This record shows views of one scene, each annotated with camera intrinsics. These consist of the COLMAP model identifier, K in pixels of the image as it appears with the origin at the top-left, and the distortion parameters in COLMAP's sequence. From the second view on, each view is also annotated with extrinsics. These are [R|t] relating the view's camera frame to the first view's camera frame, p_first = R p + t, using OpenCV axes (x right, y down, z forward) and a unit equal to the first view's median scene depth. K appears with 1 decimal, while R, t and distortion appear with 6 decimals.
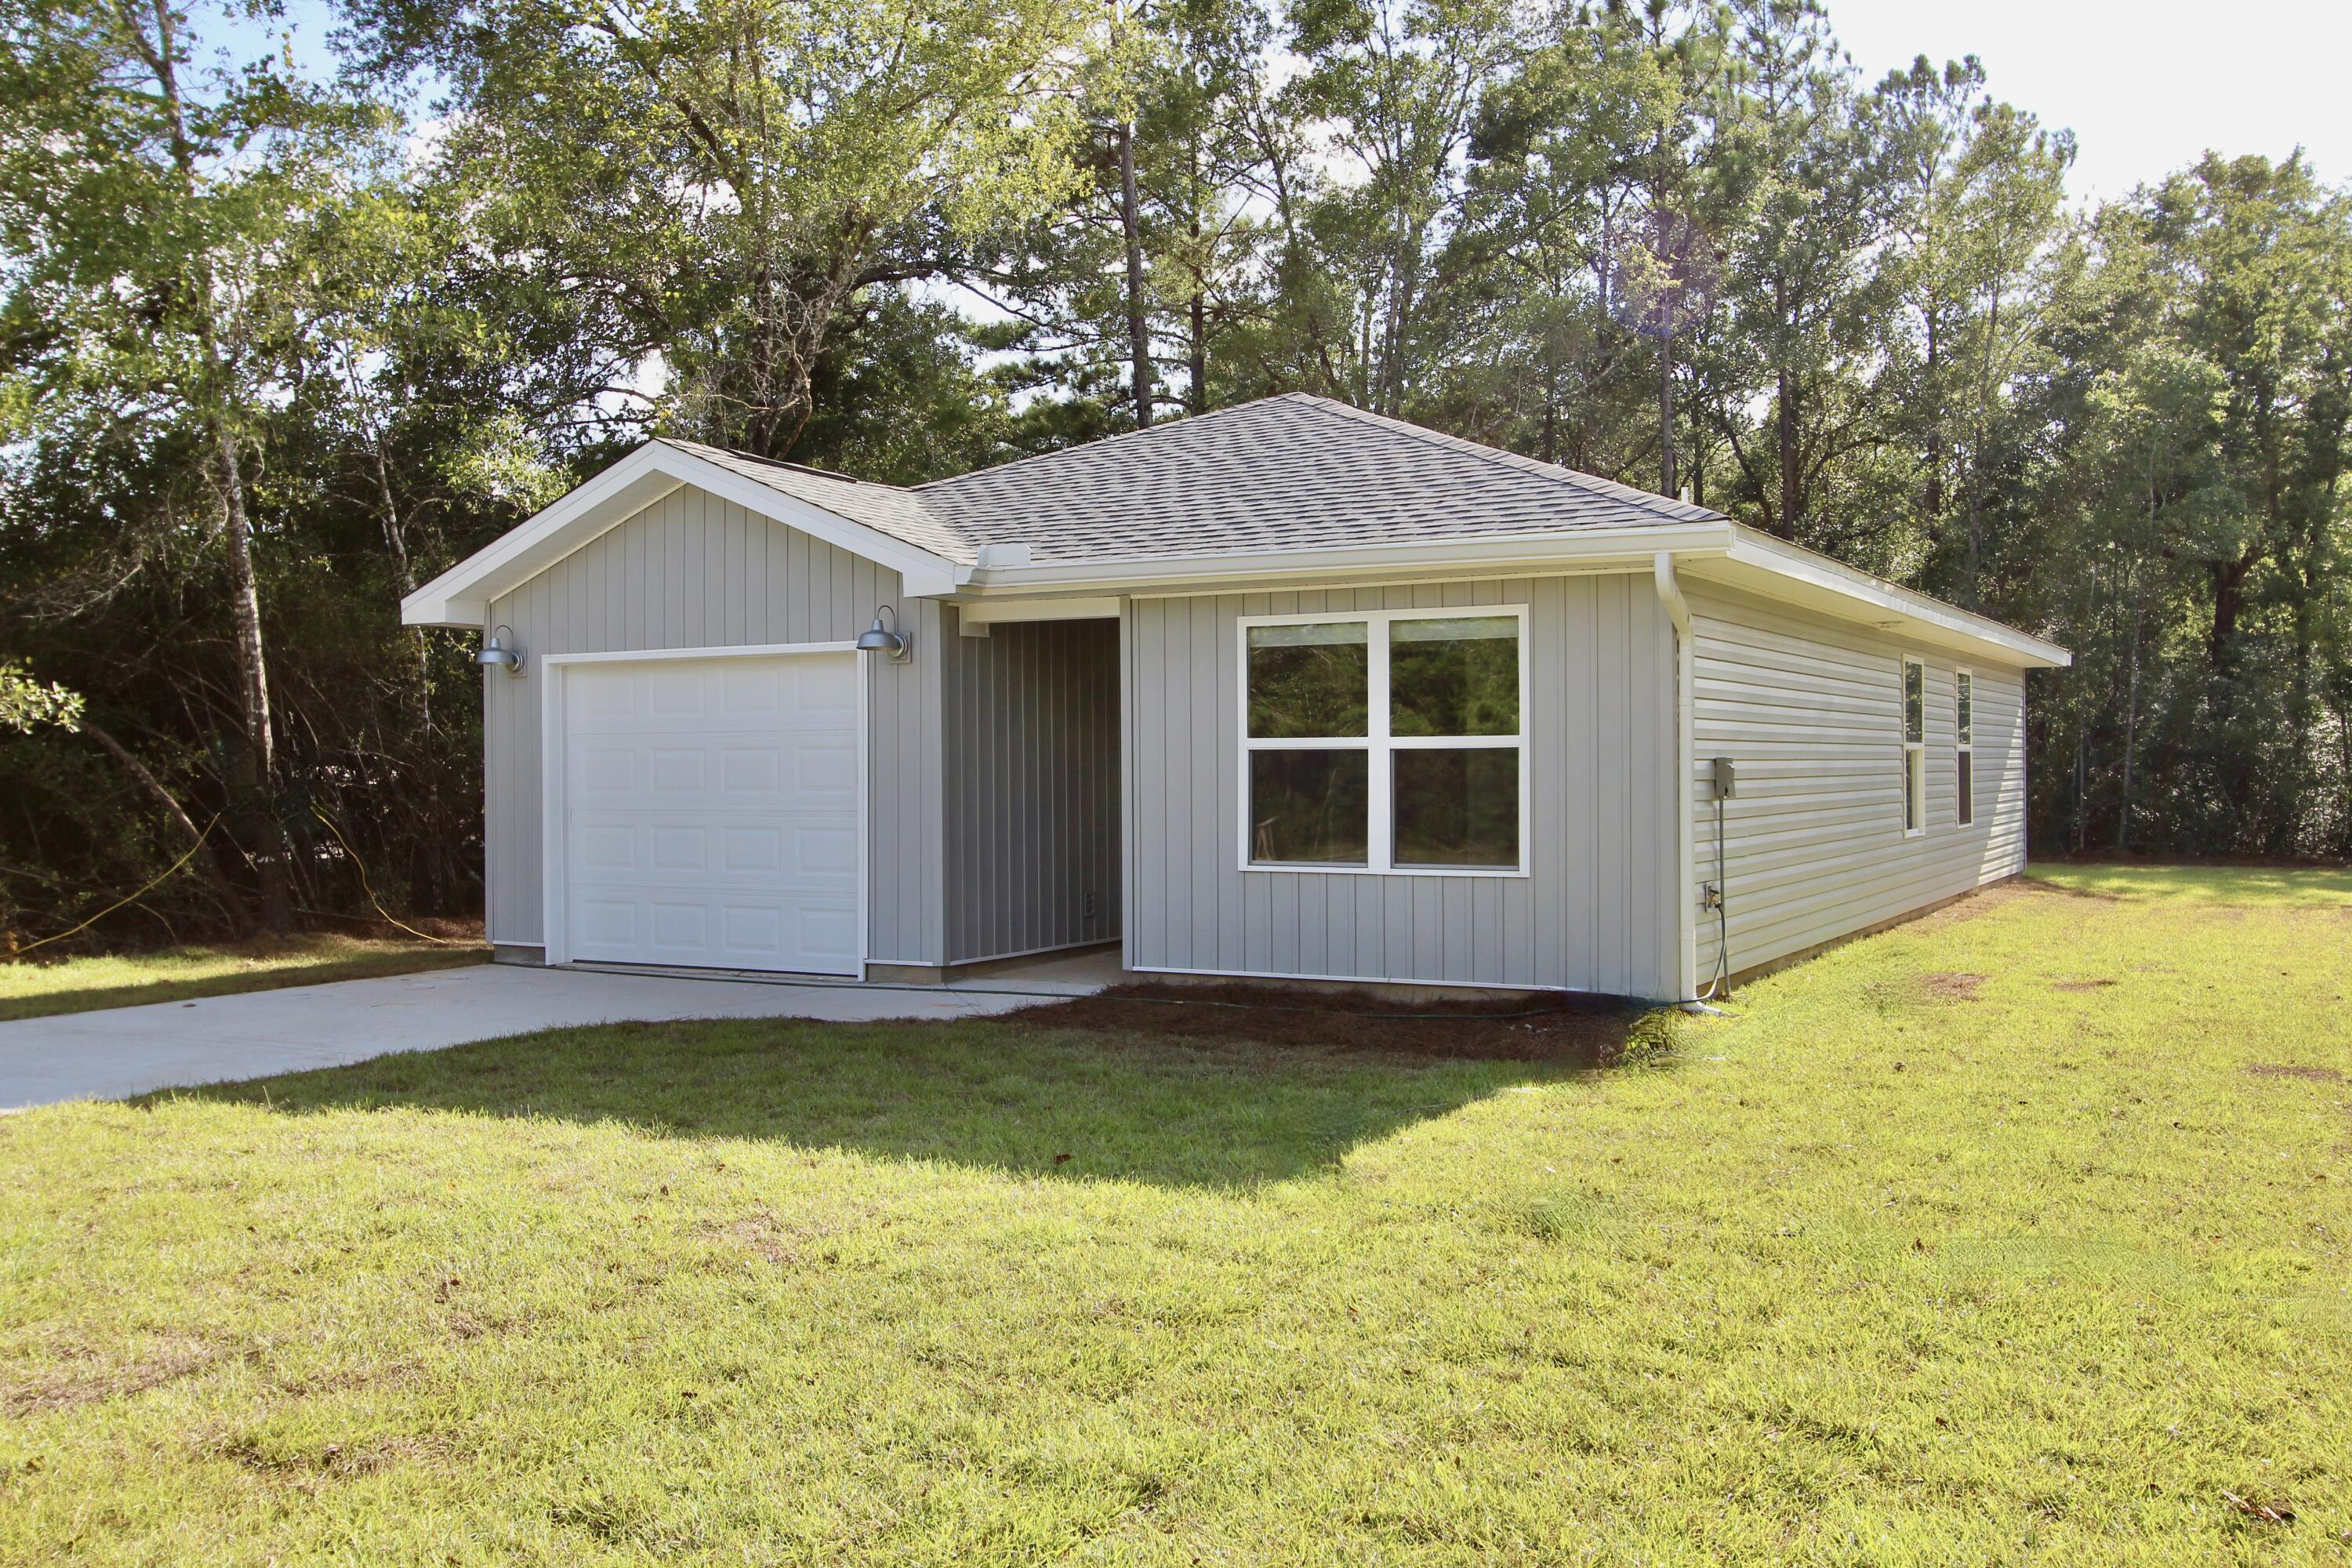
lens RADIAL K [[2075.6, 0, 1176.0], [0, 2075.6, 784.0], [0, 0, 1]] dist [-0.001845, 0.001782]
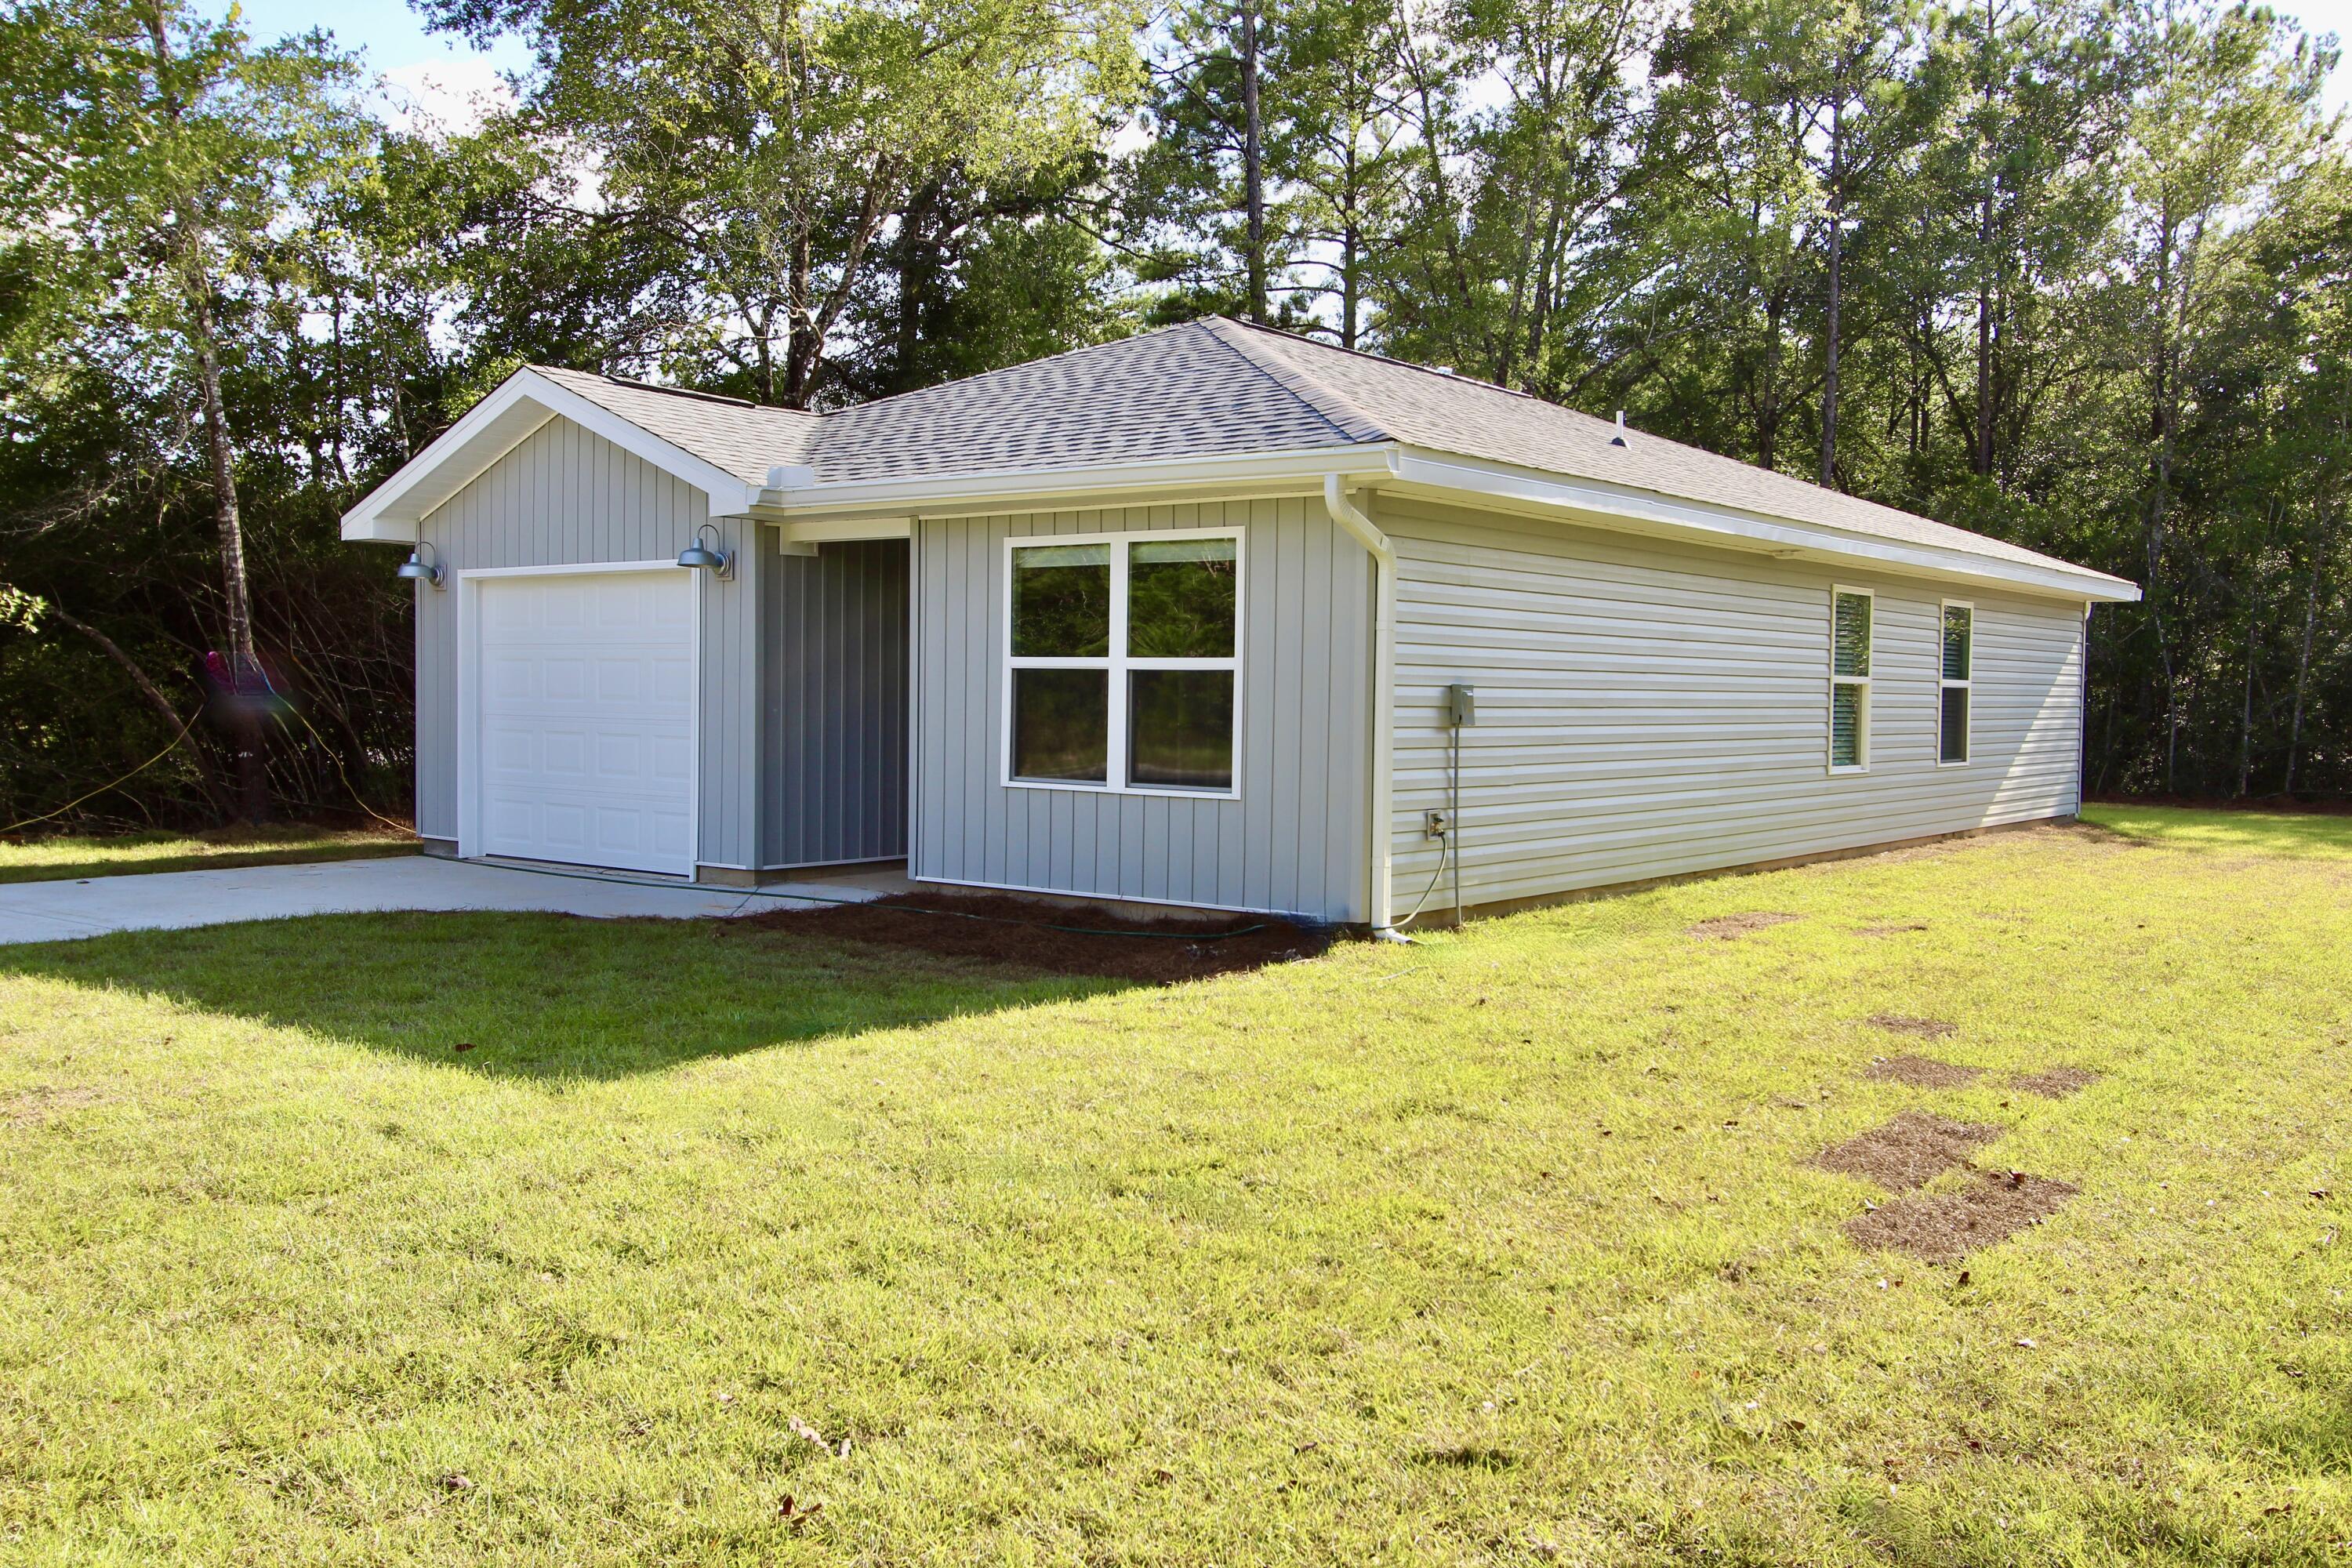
lens RADIAL K [[2018.5, 0, 1176.0], [0, 2018.5, 784.0], [0, 0, 1]] dist [-0.012200, -0.010201]
pose [[0.986882, 0.026797, -0.159202, 0.273362], [-0.020655, 0.998982, 0.040108, -0.001113], [0.160115, -0.036293, 0.986431, 0.031516]]
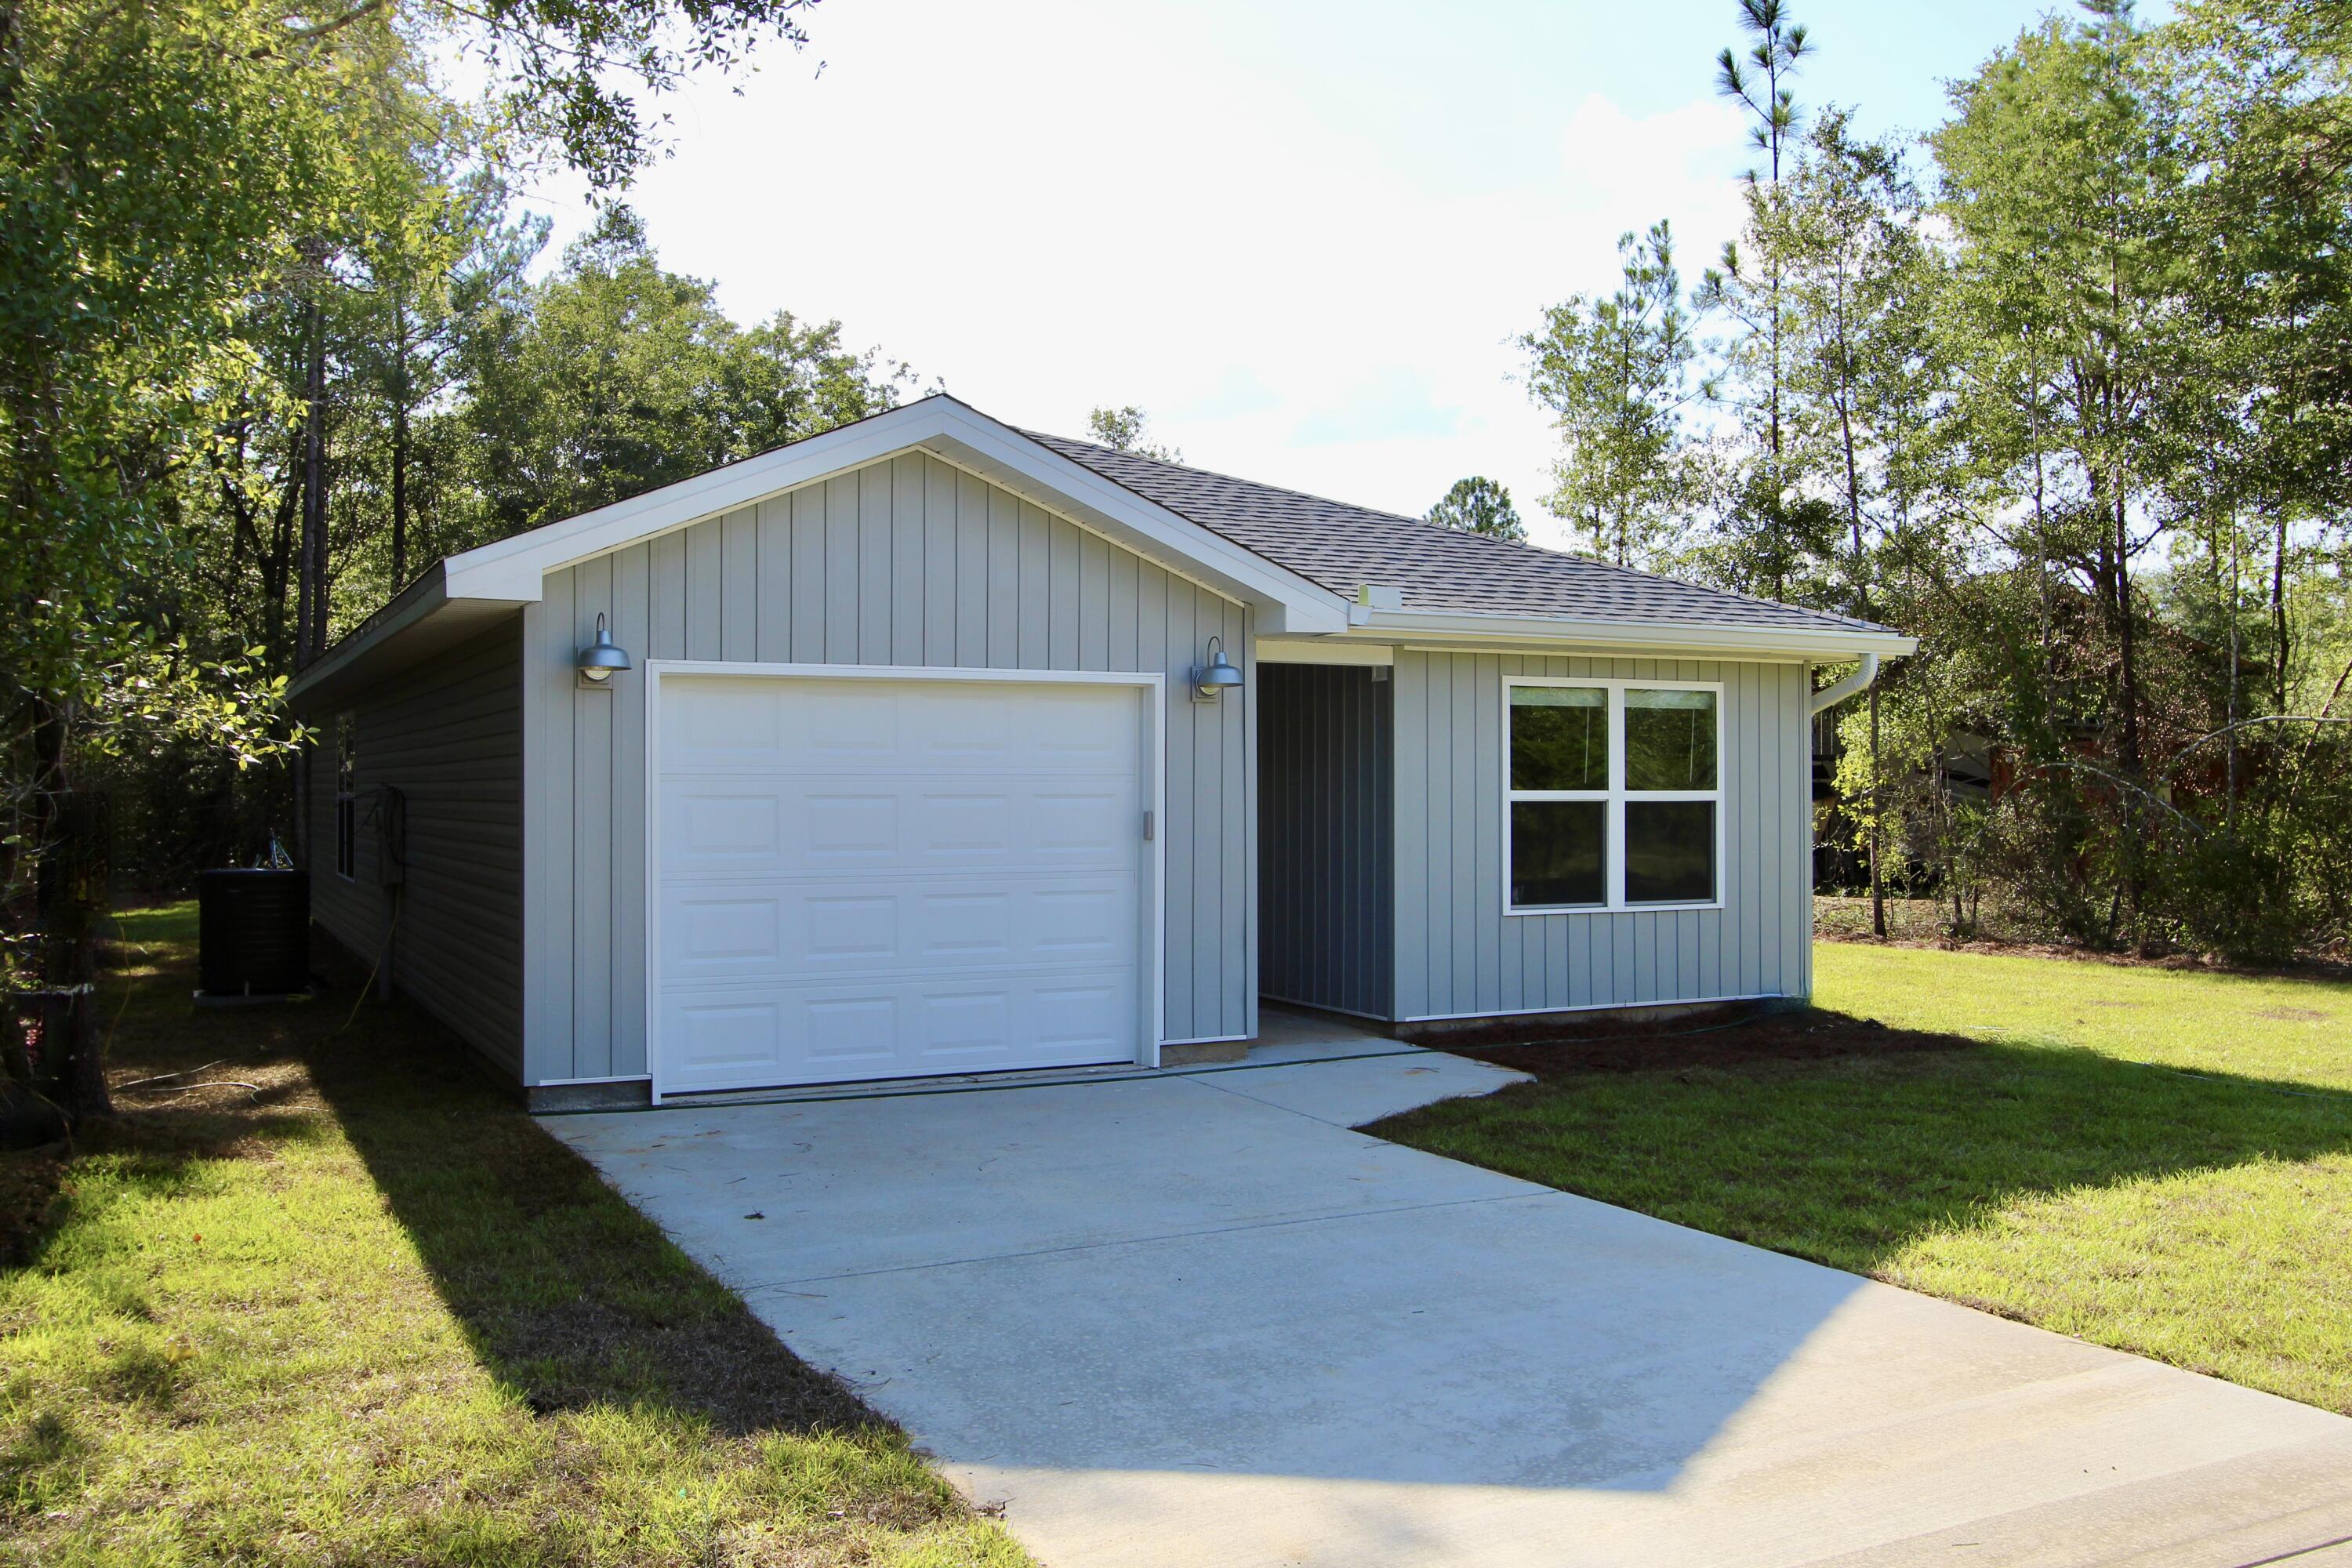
lens RADIAL K [[2018.5, 0, 1176.0], [0, 2018.5, 784.0], [0, 0, 1]] dist [-0.012200, -0.010201]
pose [[0.564775, 0.007800, 0.825208, -0.907201], [0.004166, 0.999916, -0.012302, -0.013378], [-0.825234, 0.010385, 0.564695, 0.556663]]
